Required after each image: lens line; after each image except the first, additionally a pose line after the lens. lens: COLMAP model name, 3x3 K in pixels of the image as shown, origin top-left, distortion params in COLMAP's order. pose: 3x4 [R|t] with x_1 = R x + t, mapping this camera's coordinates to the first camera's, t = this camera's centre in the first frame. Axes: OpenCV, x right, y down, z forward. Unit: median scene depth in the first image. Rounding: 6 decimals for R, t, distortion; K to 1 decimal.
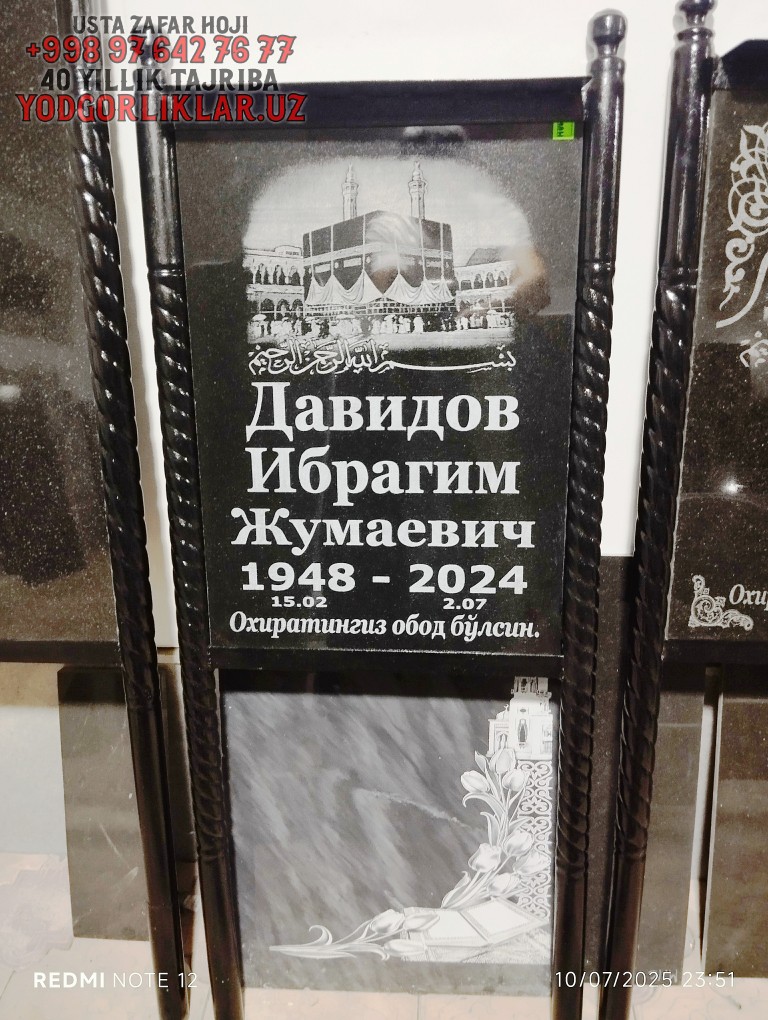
lens RADIAL K [[849.1, 0, 387.3], [0, 849.1, 506.8], [0, 0, 1]] dist [0.089117, -0.191740]
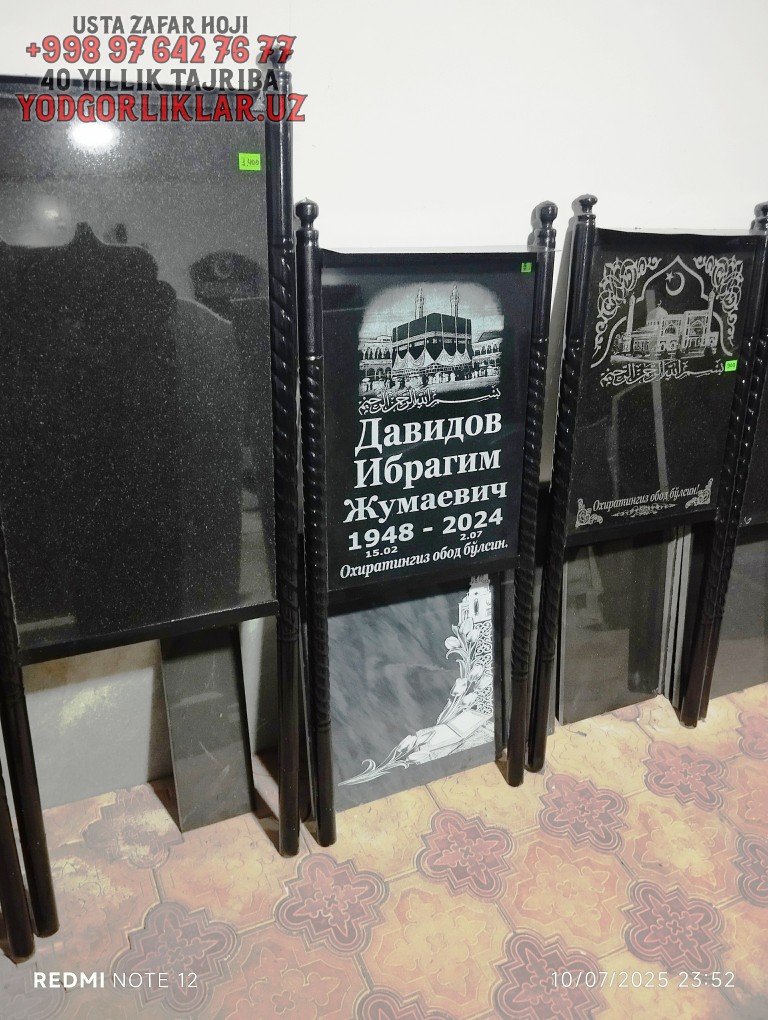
lens RADIAL K [[849.1, 0, 387.3], [0, 849.1, 506.8], [0, 0, 1]] dist [0.089117, -0.191740]
pose [[0.866731, -0.152421, 0.474917, -0.865185], [0.109577, 0.987090, 0.116819, -0.161165], [-0.486591, -0.049211, 0.872243, -0.399631]]
